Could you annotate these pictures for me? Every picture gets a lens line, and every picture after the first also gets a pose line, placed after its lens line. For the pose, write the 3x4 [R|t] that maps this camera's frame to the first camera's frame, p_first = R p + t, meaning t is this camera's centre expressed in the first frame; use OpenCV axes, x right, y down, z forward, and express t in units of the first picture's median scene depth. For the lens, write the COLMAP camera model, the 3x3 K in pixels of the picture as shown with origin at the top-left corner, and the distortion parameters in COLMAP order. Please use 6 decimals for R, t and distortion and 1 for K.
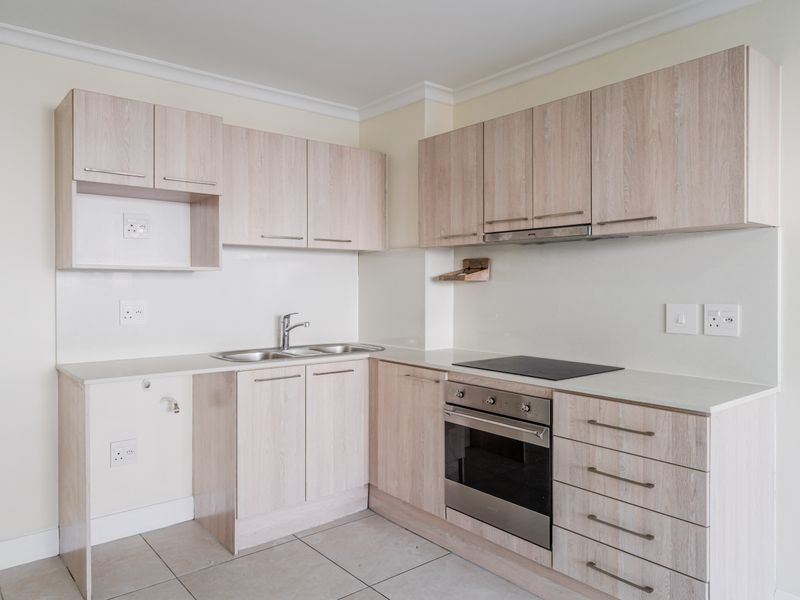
lens RADIAL K [[572.6, 0, 398.5], [0, 572.6, 292.6], [0, 0, 1]] dist [-0.000615, -0.001241]
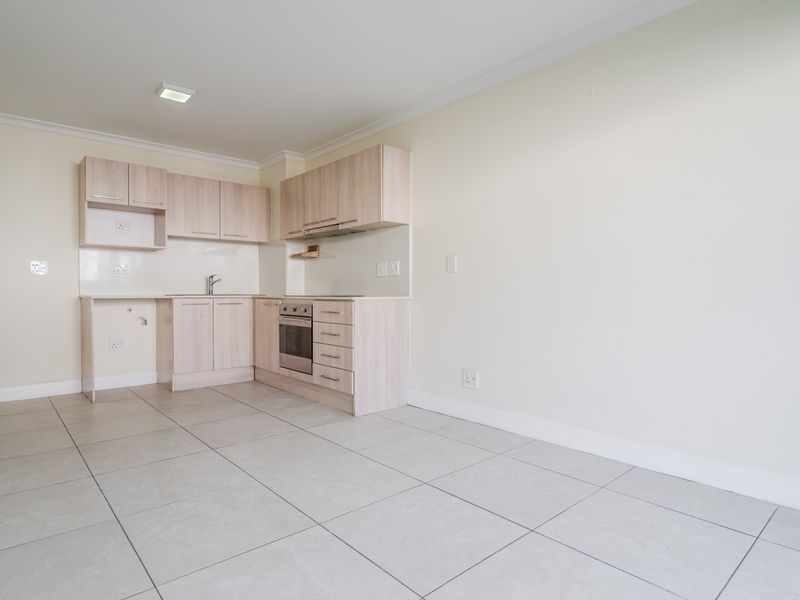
lens RADIAL K [[459.1, 0, 400.0], [0, 459.1, 300.0], [0, 0, 1]] dist [-0.000185, 0.000006]
pose [[0.999377, -0.000159, 0.035300, 0.452817], [-0.000114, 0.999970, 0.007714, 0.131395], [-0.035300, -0.007713, 0.999347, -0.621781]]
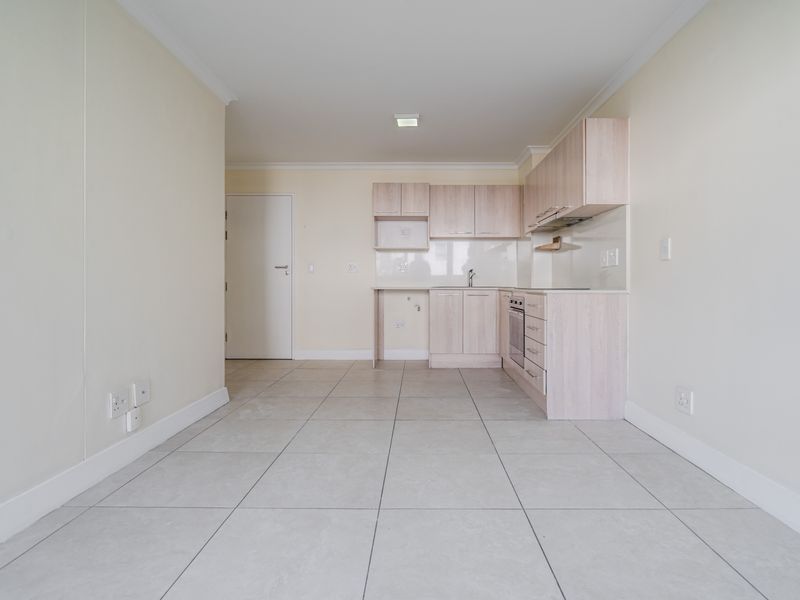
lens RADIAL K [[433.2, 0, 419.2], [0, 433.2, 284.5], [0, 0, 1]] dist [-0.000659, 0.000075]
pose [[0.771964, 0.001925, -0.635663, 0.833453], [-0.008174, 0.999943, -0.006898, 0.129069], [0.635614, 0.010521, 0.771936, -0.412931]]
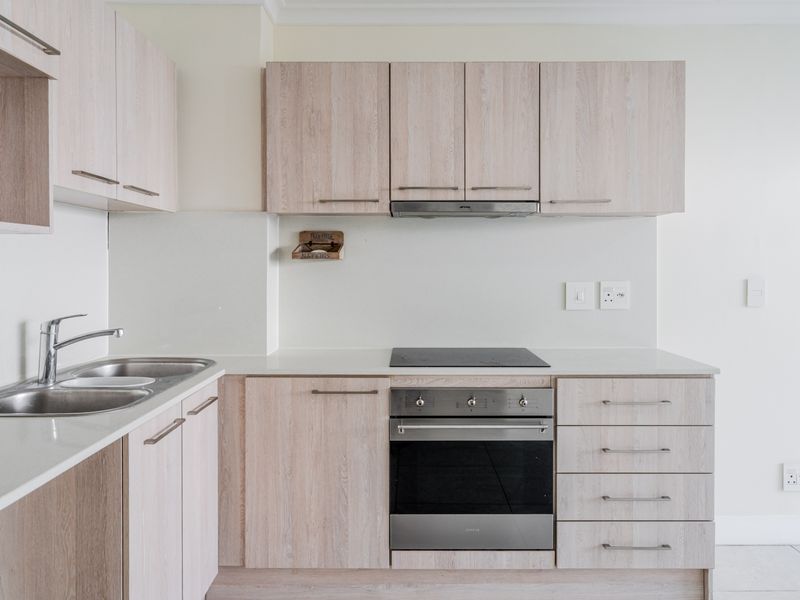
lens RADIAL K [[624.9, 0, 399.6], [0, 624.9, 278.8], [0, 0, 1]] dist [0.002759, 0.002703]
pose [[0.637124, -0.016289, 0.770589, -0.567463], [0.011269, 0.999867, 0.011818, -0.003811], [-0.770679, 0.001155, 0.637222, 0.462460]]
